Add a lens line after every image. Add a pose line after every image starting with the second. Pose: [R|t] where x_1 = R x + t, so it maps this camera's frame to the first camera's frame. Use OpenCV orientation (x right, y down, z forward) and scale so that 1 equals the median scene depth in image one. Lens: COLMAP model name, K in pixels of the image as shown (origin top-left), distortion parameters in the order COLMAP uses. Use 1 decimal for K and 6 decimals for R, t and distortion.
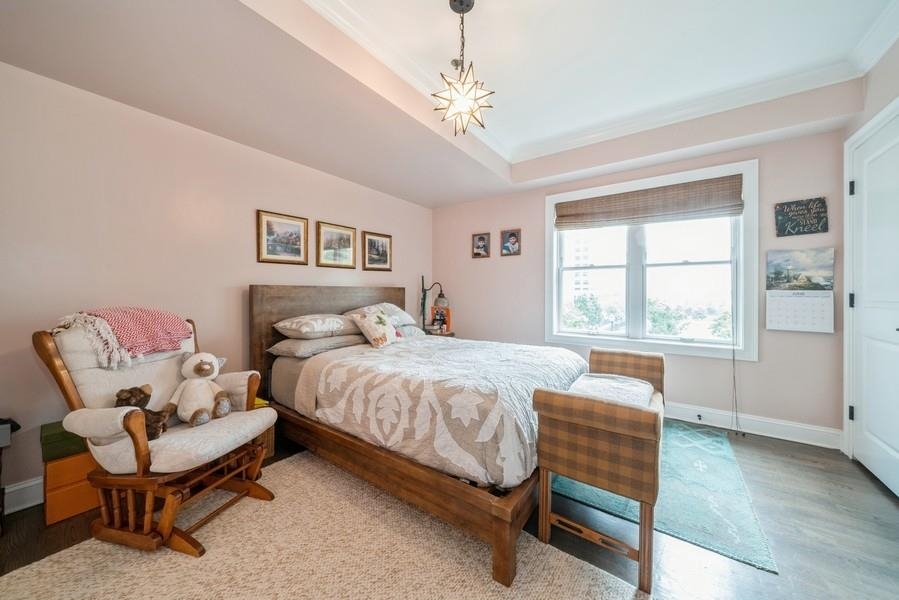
lens RADIAL K [[312.0, 0, 445.4], [0, 312.0, 294.9], [0, 0, 1]] dist [-0.004968, -0.000784]
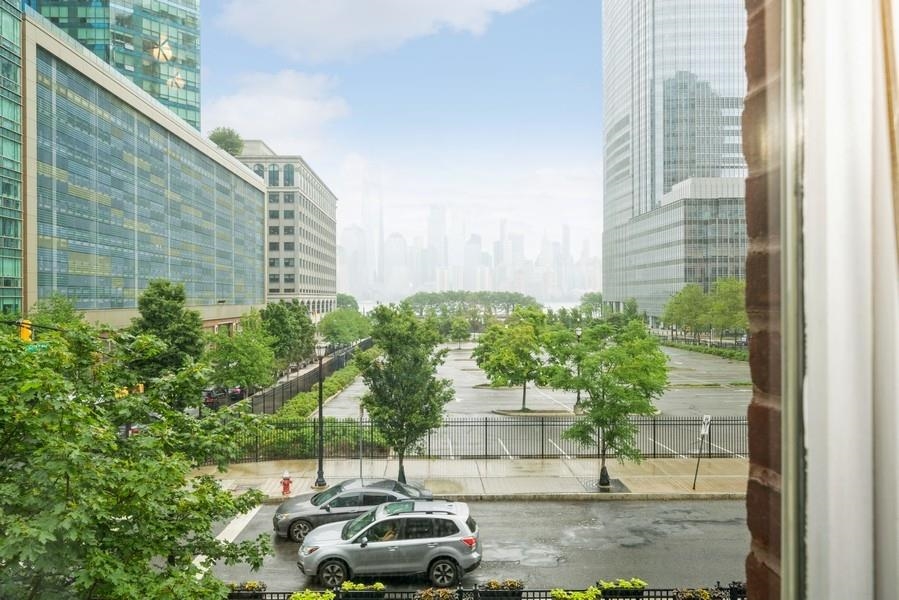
lens RADIAL K [[623.9, 0, 449.0], [0, 623.9, 298.5], [0, 0, 1]] dist [-0.000338, -0.000122]
pose [[0.785664, -0.009147, 0.618586, 0.804523], [0.013998, 0.999898, -0.002992, 0.013096], [-0.618495, 0.011010, 0.785711, 0.983109]]
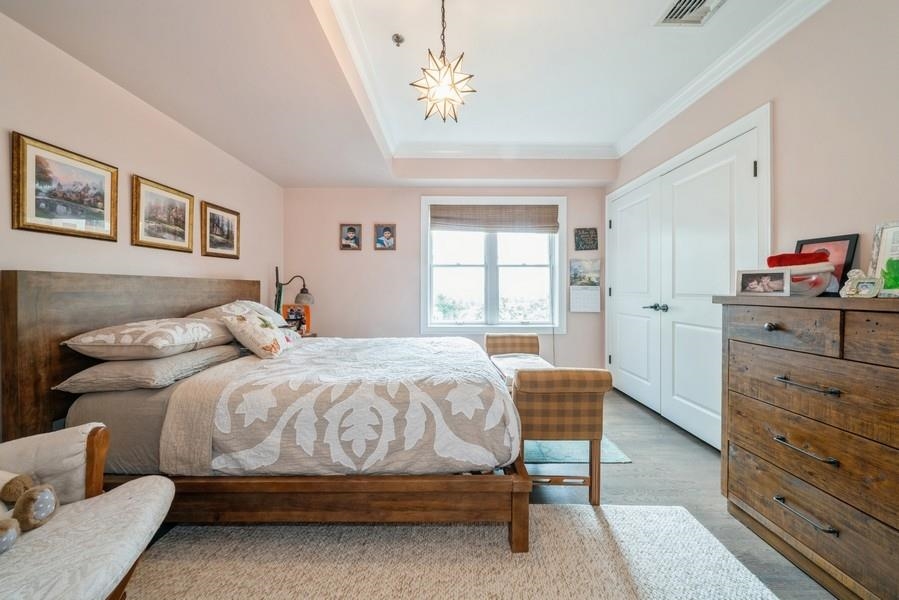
lens RADIAL K [[312.0, 0, 443.0], [0, 312.0, 292.4], [0, 0, 1]] dist [-0.004968, -0.000784]
pose [[0.810617, -0.006900, 0.585537, -0.319382], [0.005517, 0.999976, 0.004146, 0.007250], [-0.585551, -0.000130, 0.810635, 0.132805]]
